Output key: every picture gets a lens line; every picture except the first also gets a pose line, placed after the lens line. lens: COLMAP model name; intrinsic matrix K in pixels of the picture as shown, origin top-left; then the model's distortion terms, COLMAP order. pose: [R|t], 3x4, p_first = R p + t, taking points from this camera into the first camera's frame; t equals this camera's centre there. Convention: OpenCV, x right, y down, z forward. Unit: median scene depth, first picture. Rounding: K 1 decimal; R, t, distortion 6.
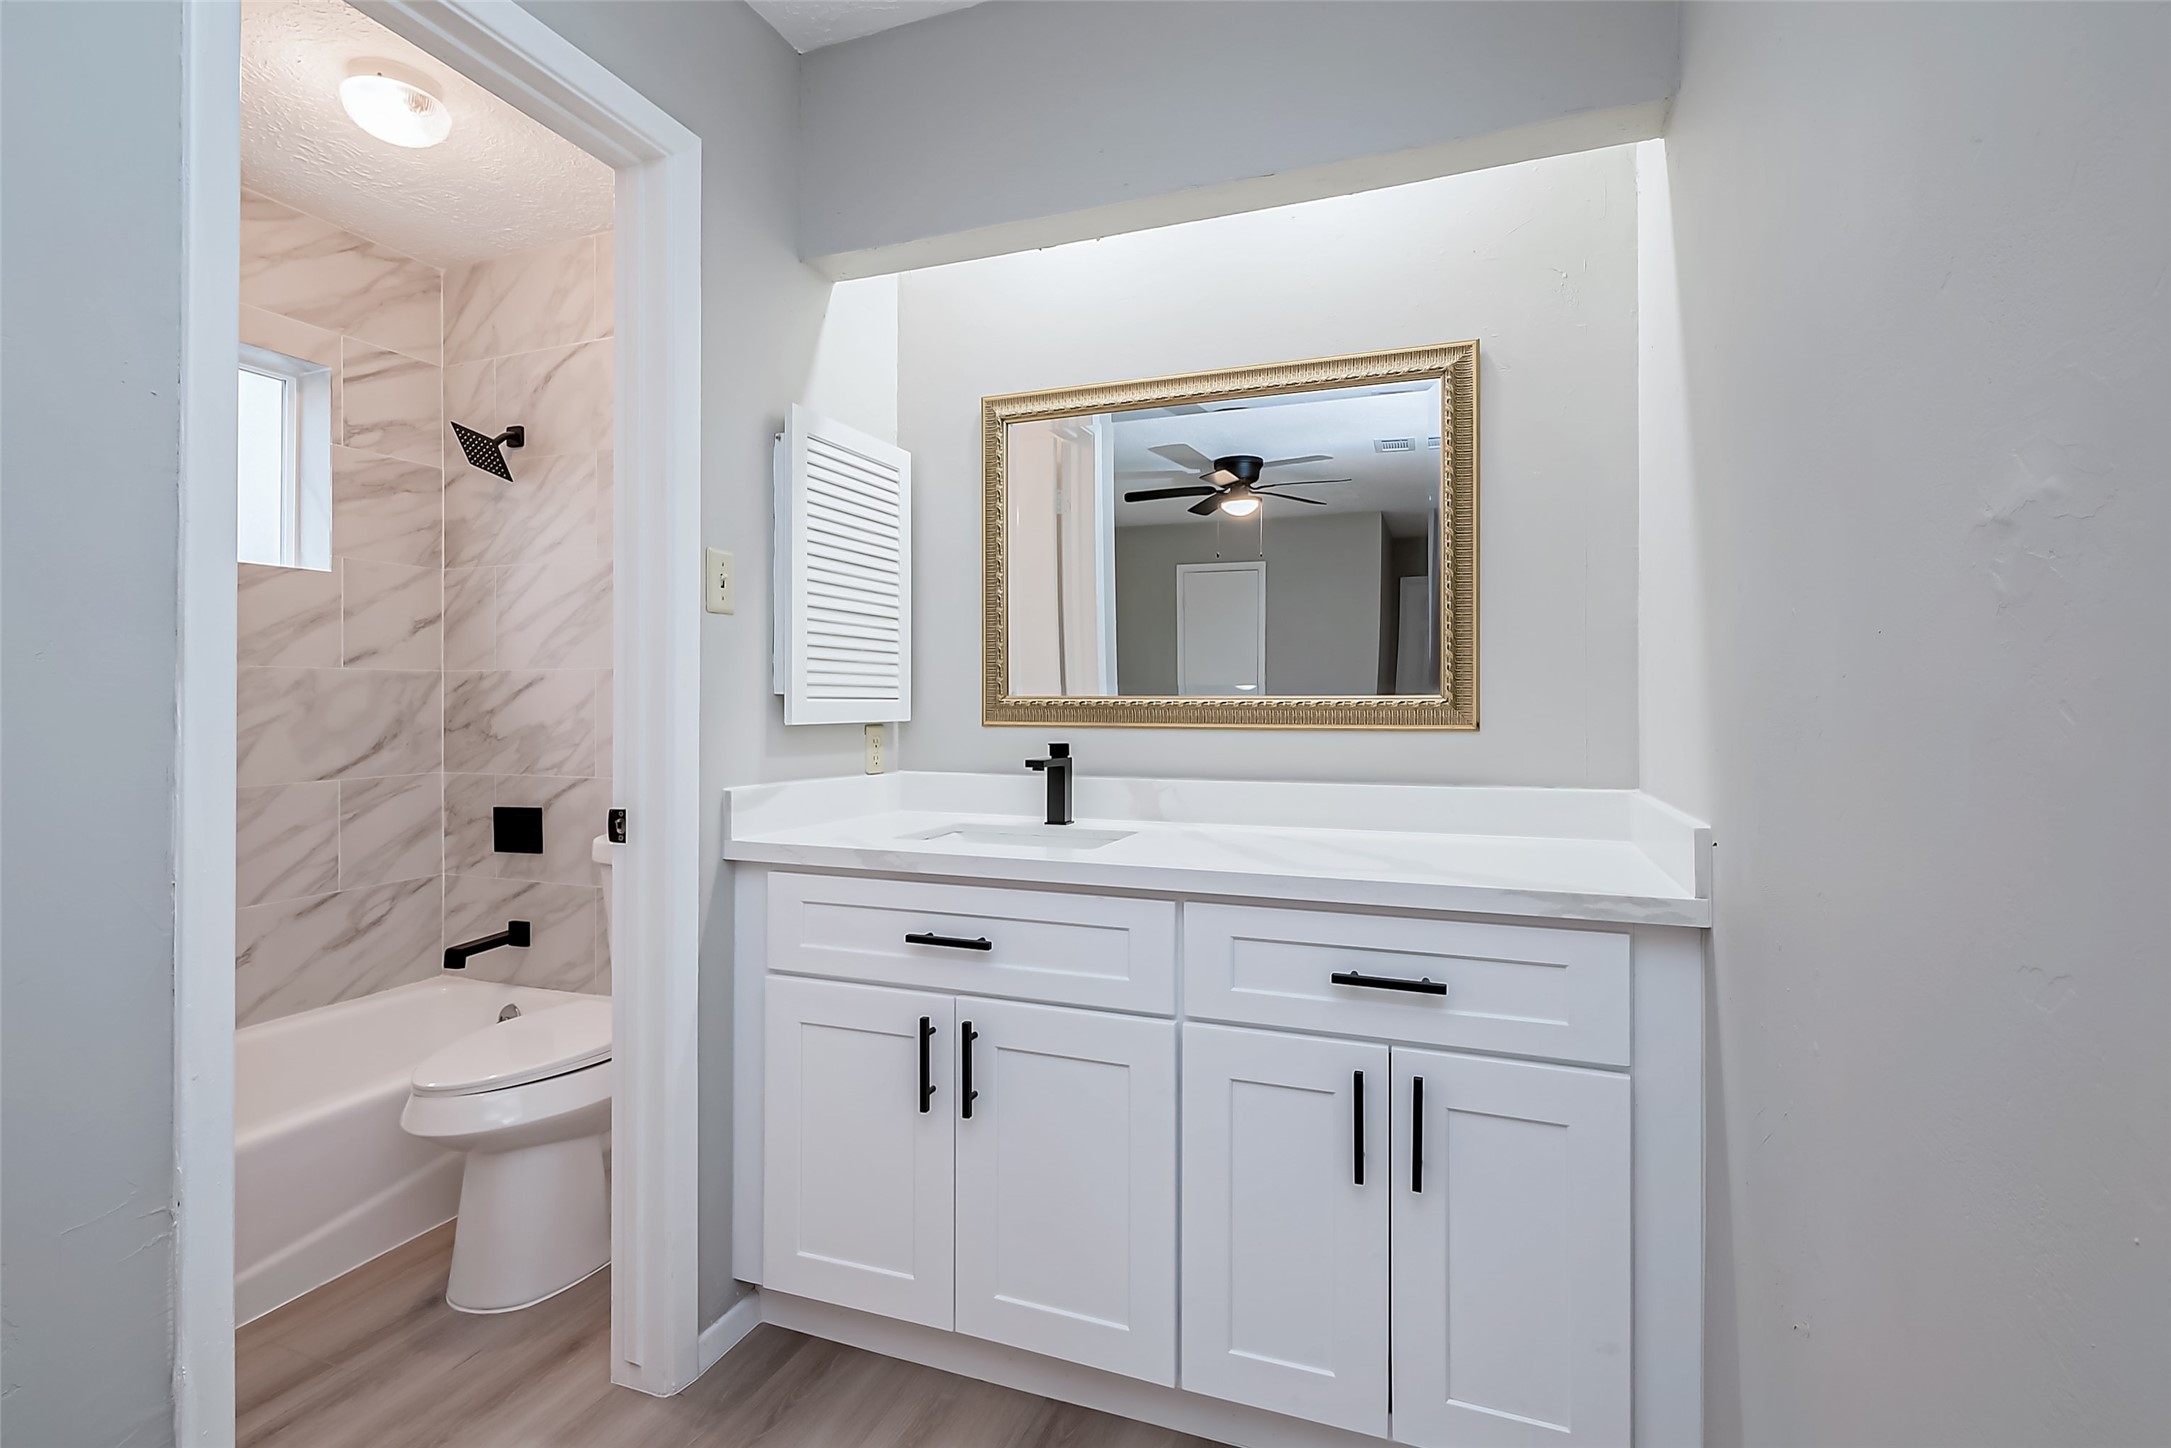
lens RADIAL K [[1081.2, 0, 1077.9], [0, 1081.2, 679.2], [0, 0, 1]] dist [-0.001486, -0.000179]
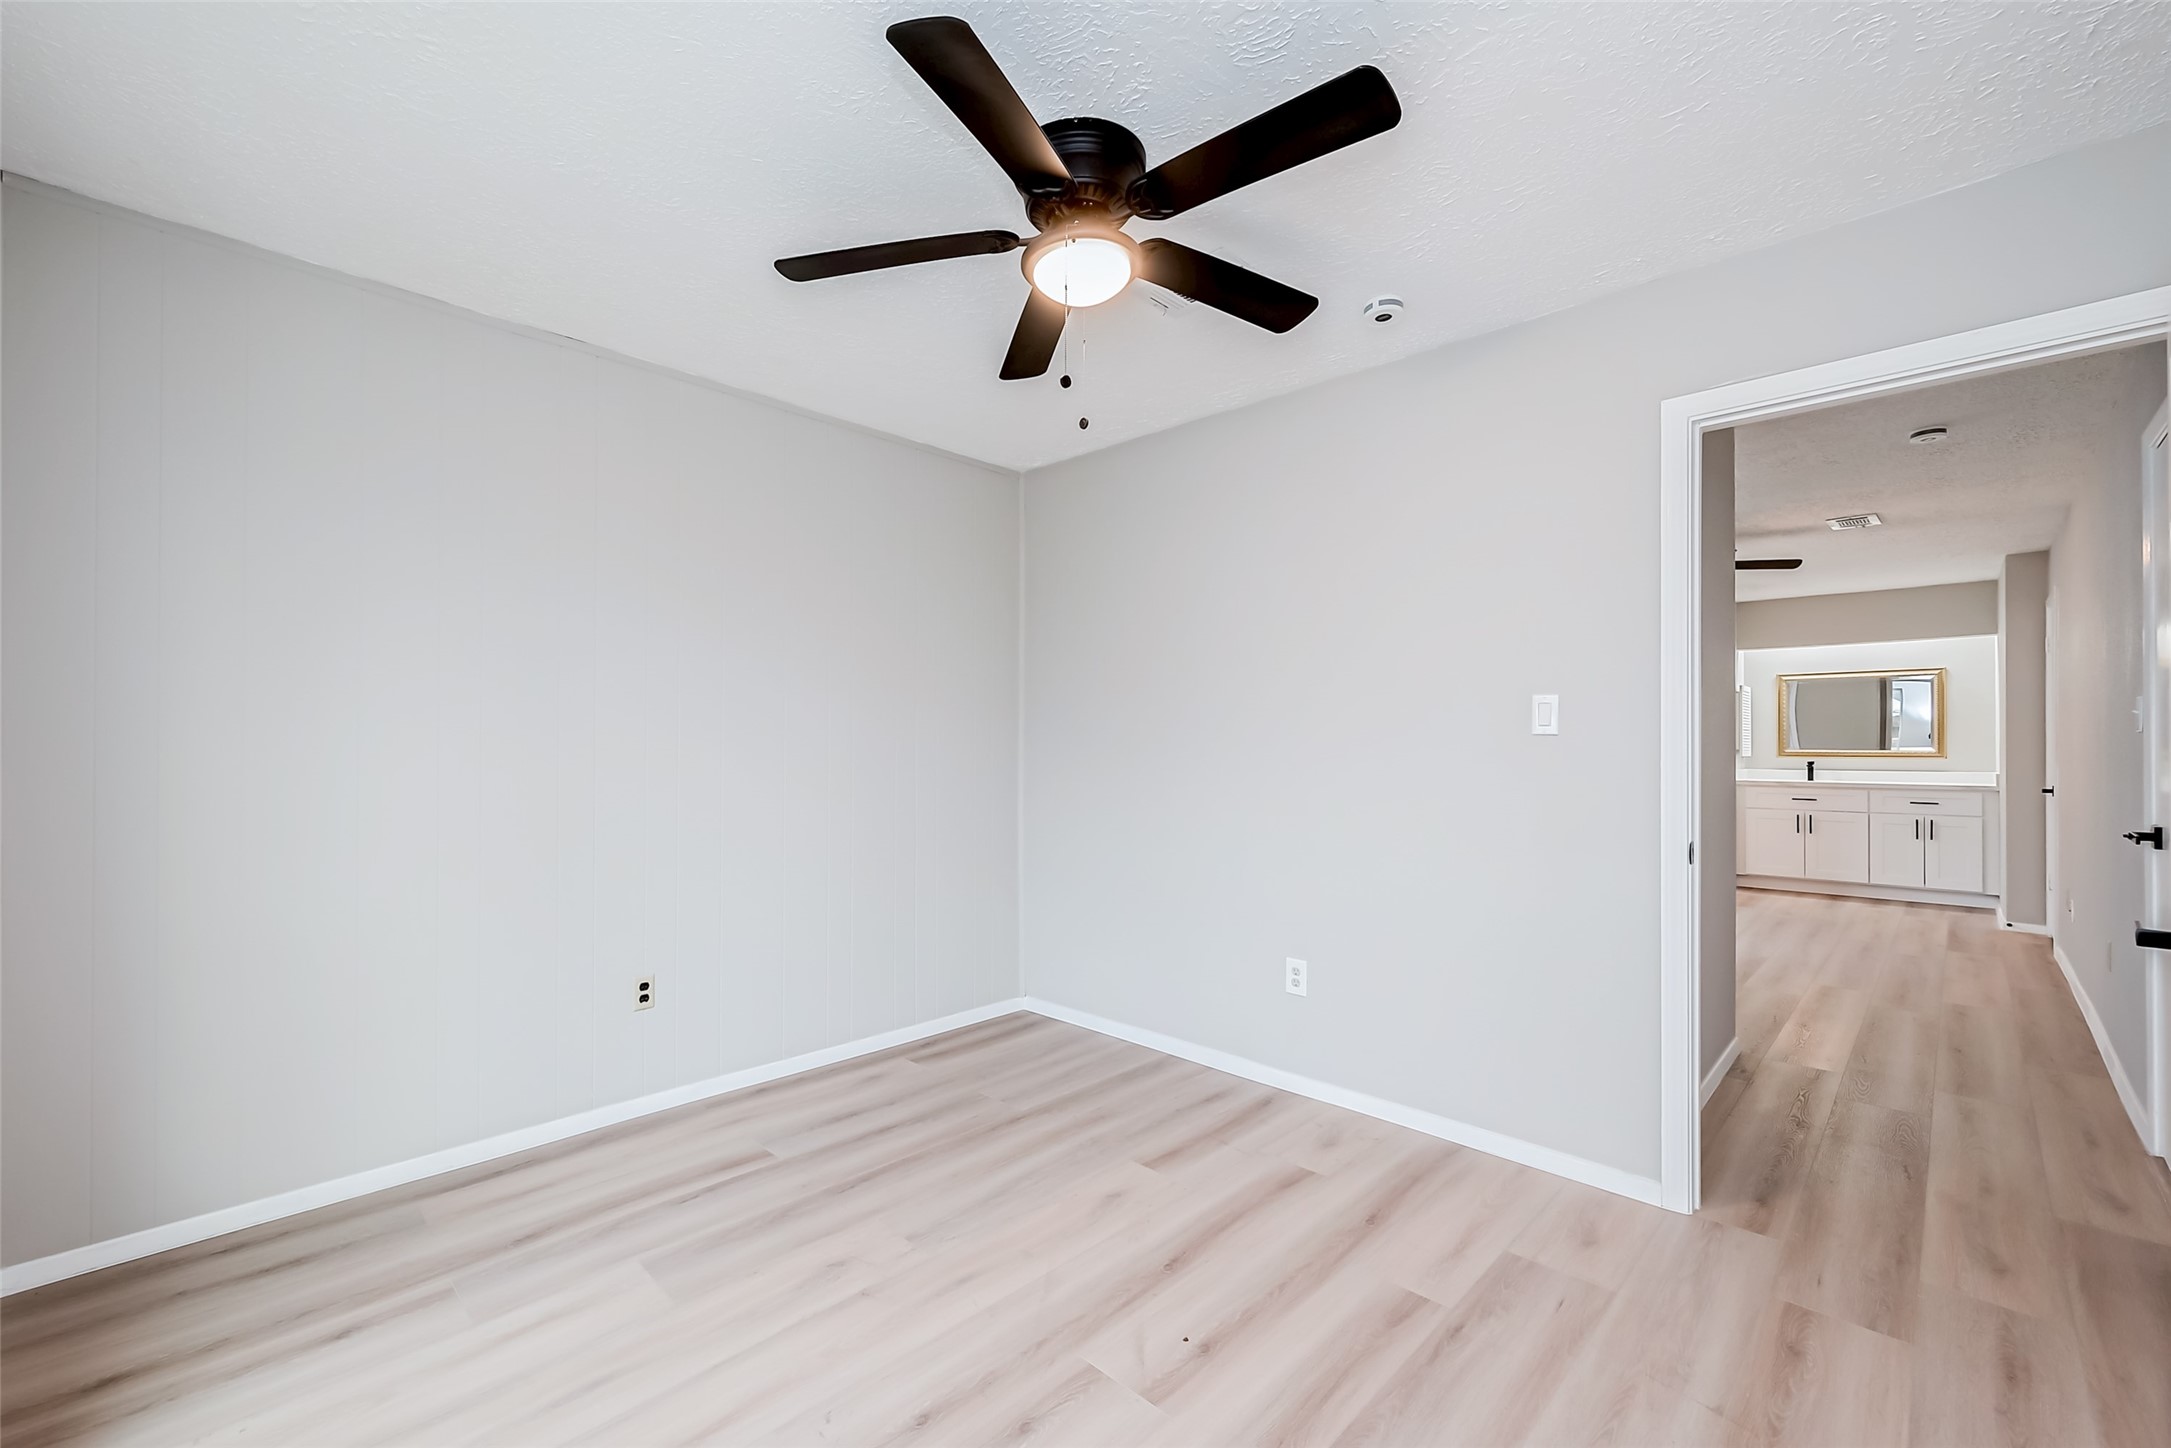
lens RADIAL K [[849.1, 0, 1074.3], [0, 849.1, 735.9], [0, 0, 1]] dist [-0.001414, -0.000263]
pose [[0.903167, -0.002810, -0.429281, -1.393174], [0.004681, 0.999984, 0.003301, -0.074455], [0.429265, -0.004991, 0.903165, -3.745190]]
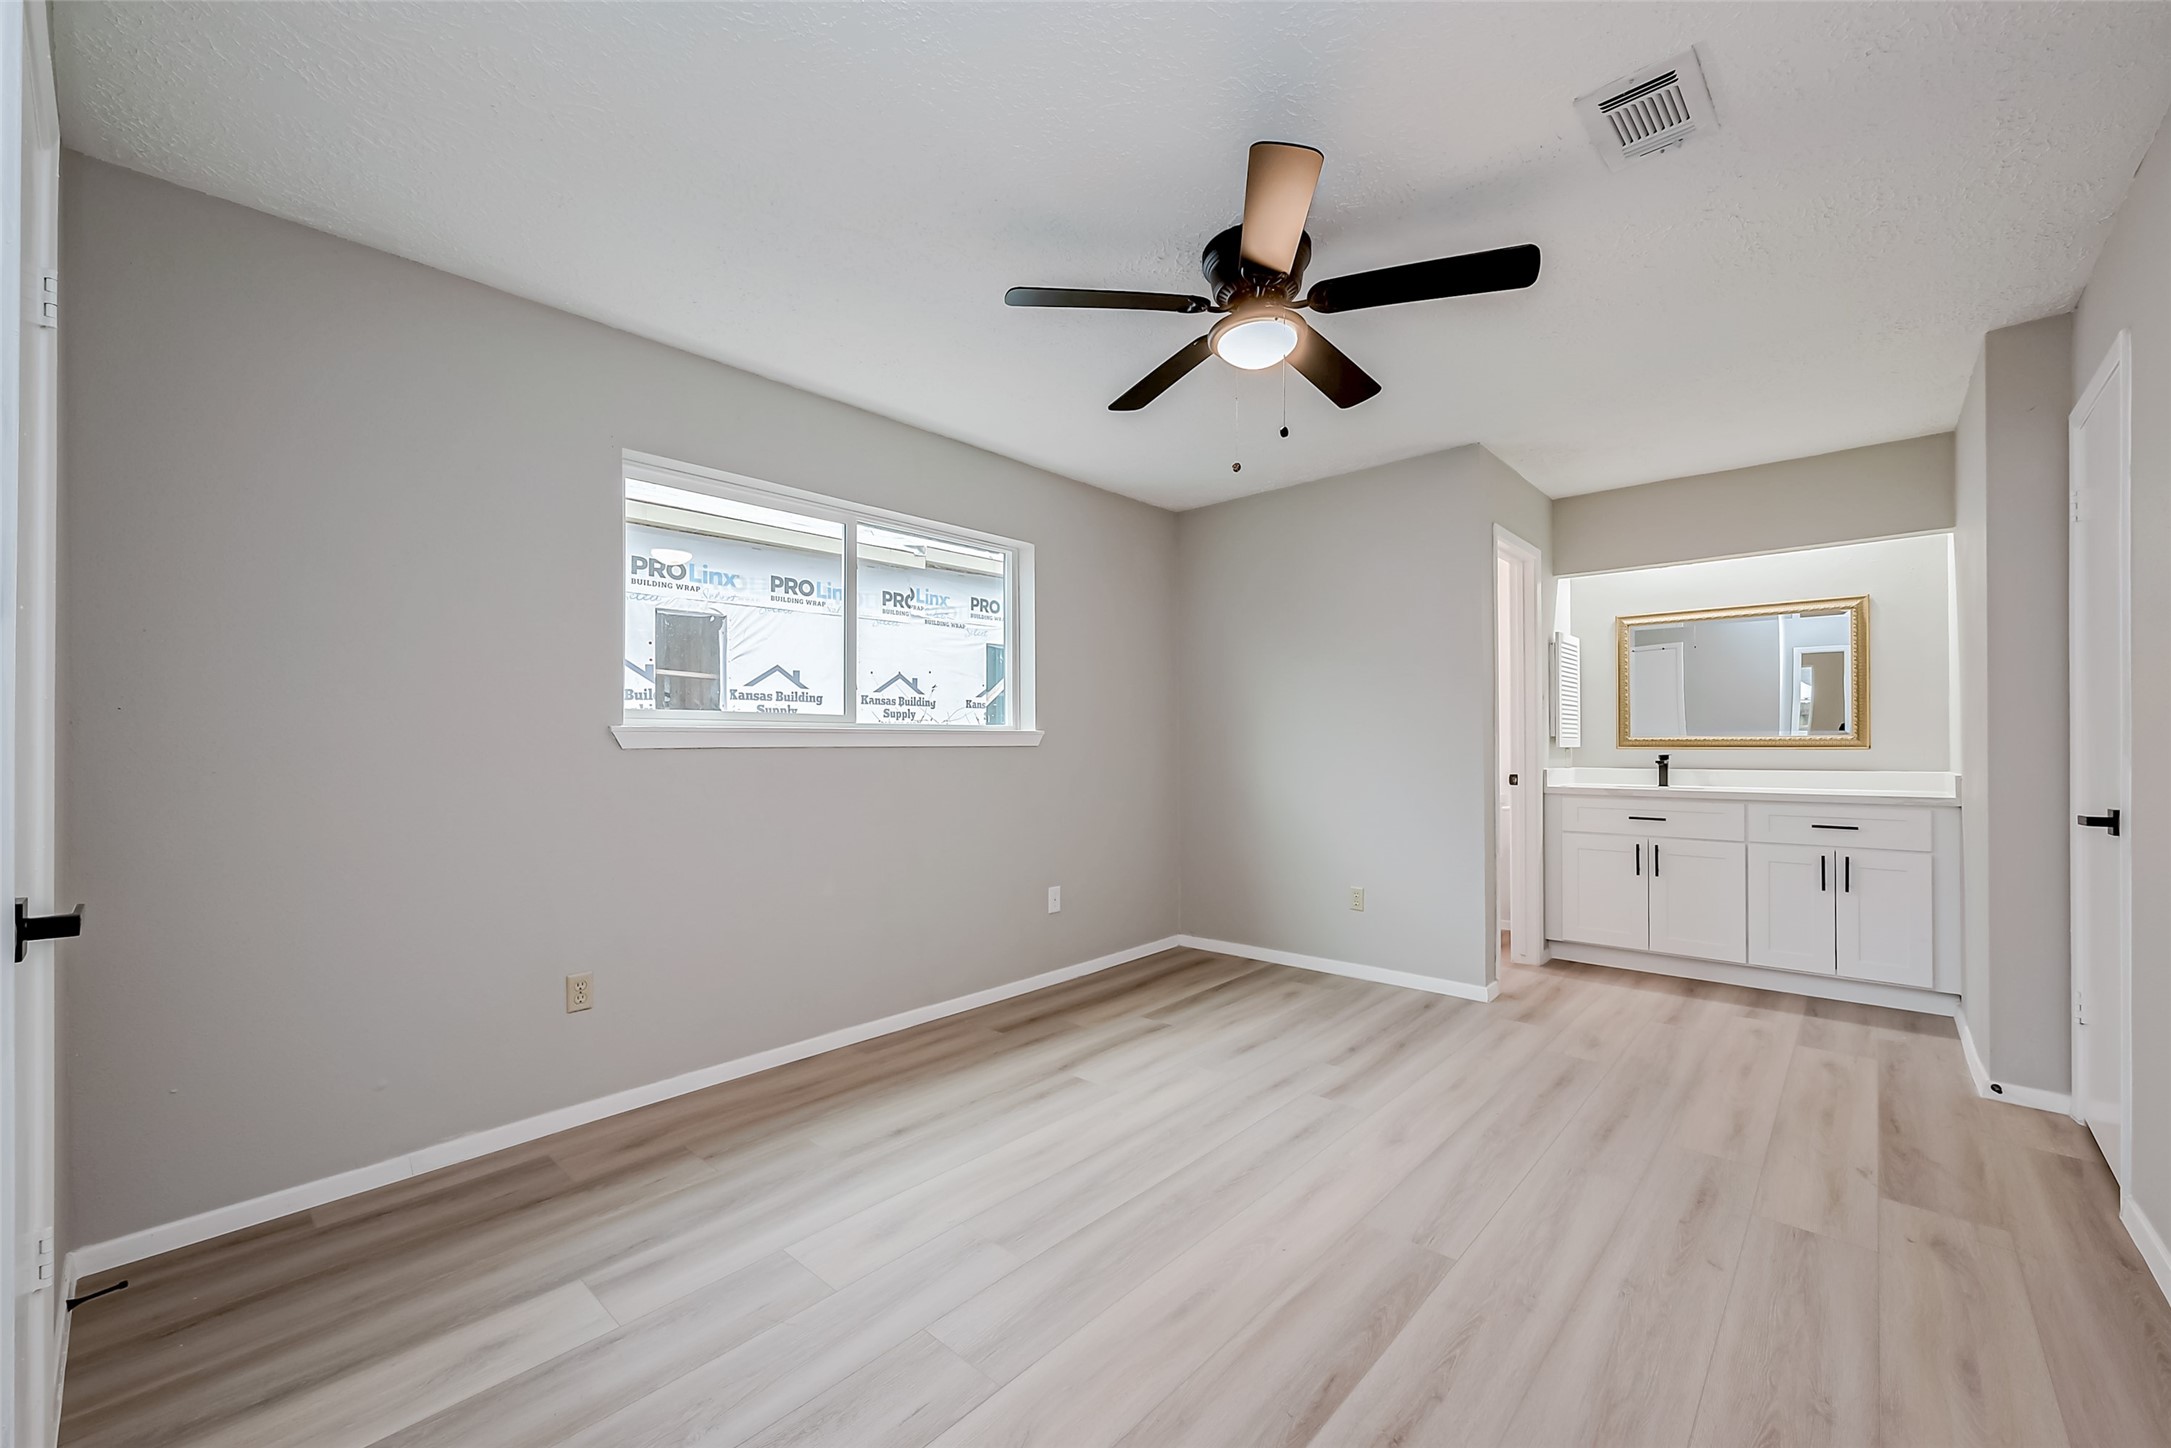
lens RADIAL K [[868.2, 0, 1088.1], [0, 868.2, 732.7], [0, 0, 1]] dist [-0.001212, -0.000141]
pose [[0.932054, -0.005071, -0.362284, -0.646533], [0.007085, 0.999966, 0.004230, -0.014056], [0.362251, -0.006510, 0.932058, -1.678361]]
